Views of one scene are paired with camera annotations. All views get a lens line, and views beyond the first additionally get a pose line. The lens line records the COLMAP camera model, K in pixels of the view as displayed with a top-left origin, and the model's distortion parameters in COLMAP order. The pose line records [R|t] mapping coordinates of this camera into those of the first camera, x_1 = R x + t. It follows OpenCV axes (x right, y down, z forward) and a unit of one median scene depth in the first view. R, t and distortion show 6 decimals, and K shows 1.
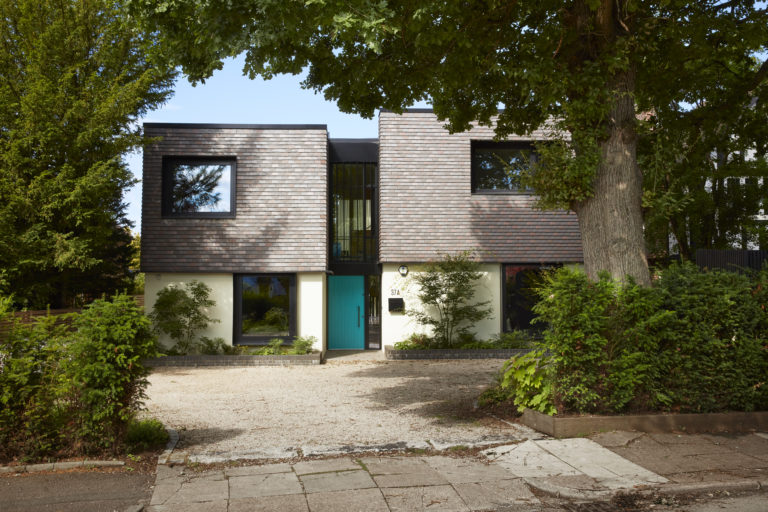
lens RADIAL K [[764.7, 0, 384.1], [0, 764.7, 244.3], [0, 0, 1]] dist [0.016767, 0.000000]
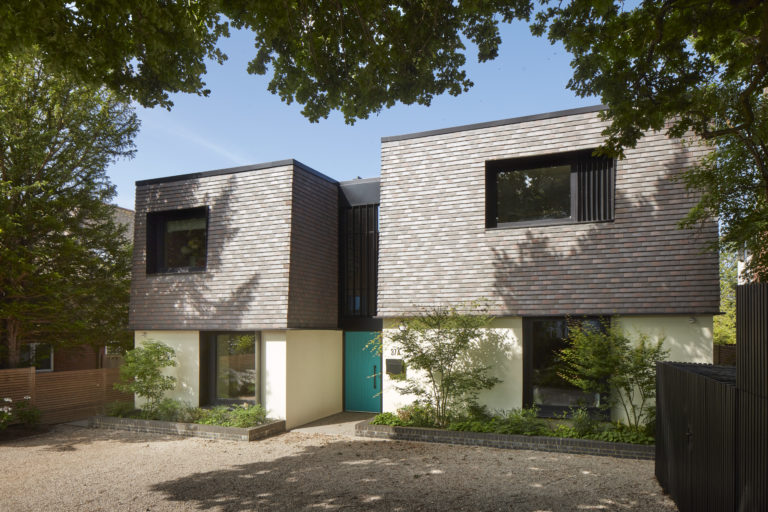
lens RADIAL K [[523.9, 0, 387.3], [0, 523.9, 323.2], [0, 0, 1]] dist [-0.001628, -0.007268]
pose [[0.909731, -0.003738, -0.415181, 0.275189], [0.022854, 0.998894, 0.041082, 0.007160], [0.414568, -0.046862, 0.908811, 0.515664]]
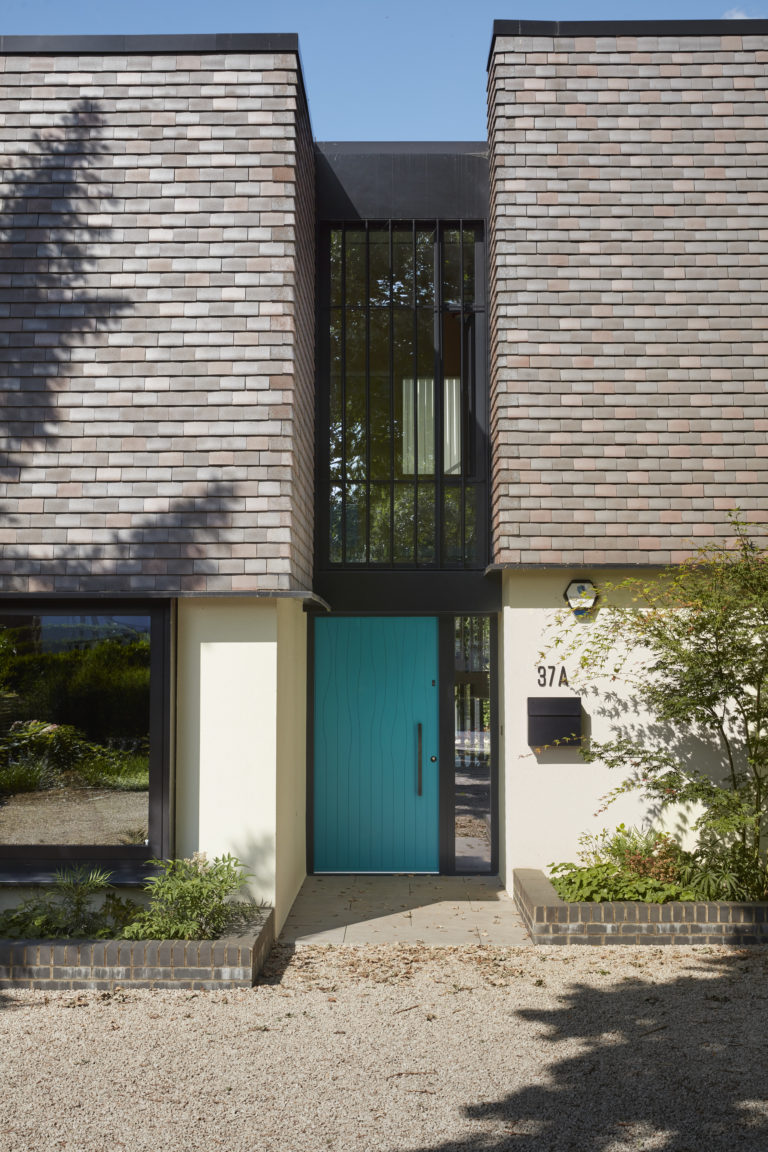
lens RADIAL K [[1438.3, 0, 377.7], [0, 1438.3, 567.2], [0, 0, 1]] dist [-0.013224, 0.000000]
pose [[0.998124, -0.000008, -0.061217, -0.018115], [-0.000357, 0.999982, -0.005943, 0.029619], [0.061216, 0.005954, 0.998107, 0.530895]]
